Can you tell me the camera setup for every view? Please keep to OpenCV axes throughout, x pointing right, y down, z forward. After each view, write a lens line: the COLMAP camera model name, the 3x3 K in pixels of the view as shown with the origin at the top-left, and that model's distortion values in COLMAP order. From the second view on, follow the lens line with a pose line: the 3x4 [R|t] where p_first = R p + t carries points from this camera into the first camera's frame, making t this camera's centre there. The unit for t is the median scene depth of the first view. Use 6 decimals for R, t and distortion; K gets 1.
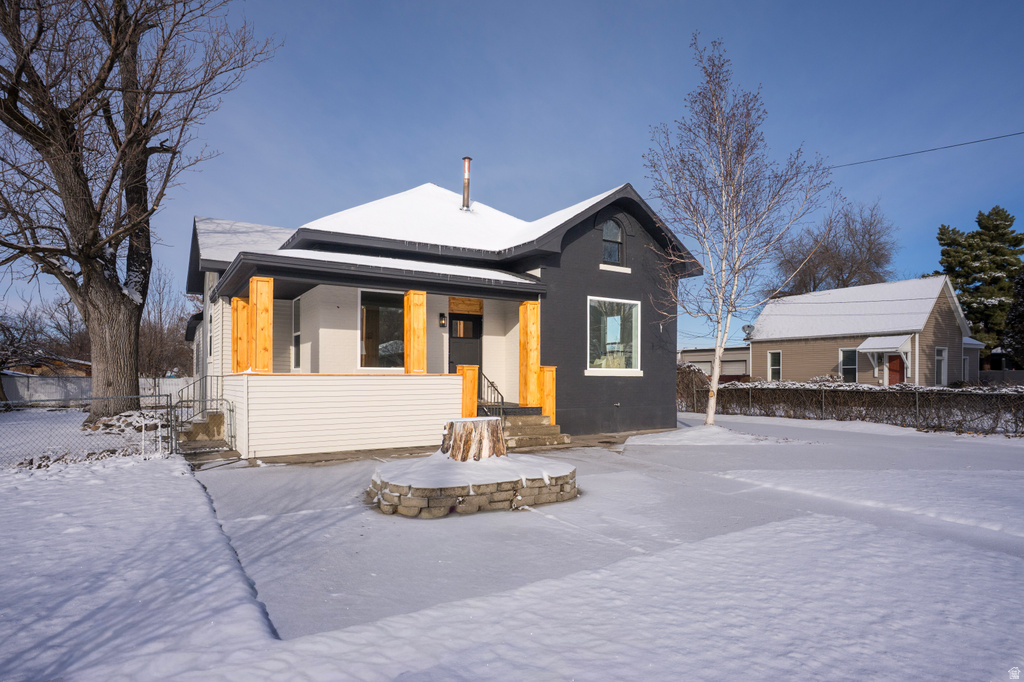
lens RADIAL K [[542.5, 0, 512.5], [0, 542.5, 367.0], [0, 0, 1]] dist [-0.024831, 0.000868]
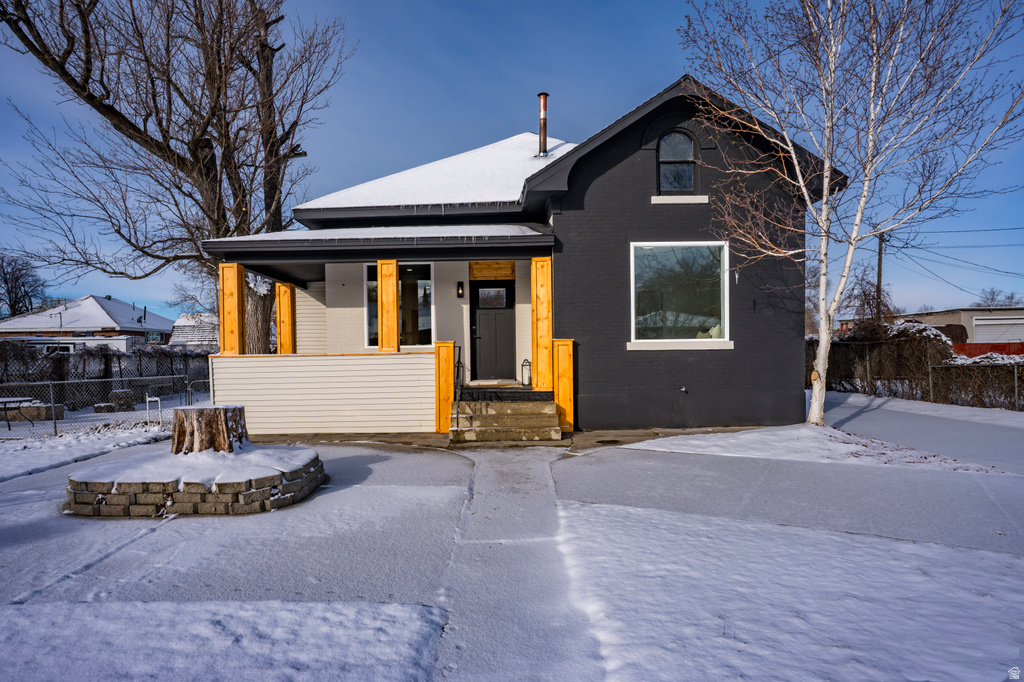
lens RADIAL K [[574.9, 0, 512.1], [0, 574.9, 361.0], [0, 0, 1]] dist [-0.039008, 0.000561]
pose [[0.849342, -0.008668, -0.527771, 0.435063], [0.026495, 0.999305, 0.026226, 0.006369], [0.527177, -0.036258, 0.848981, 0.258962]]
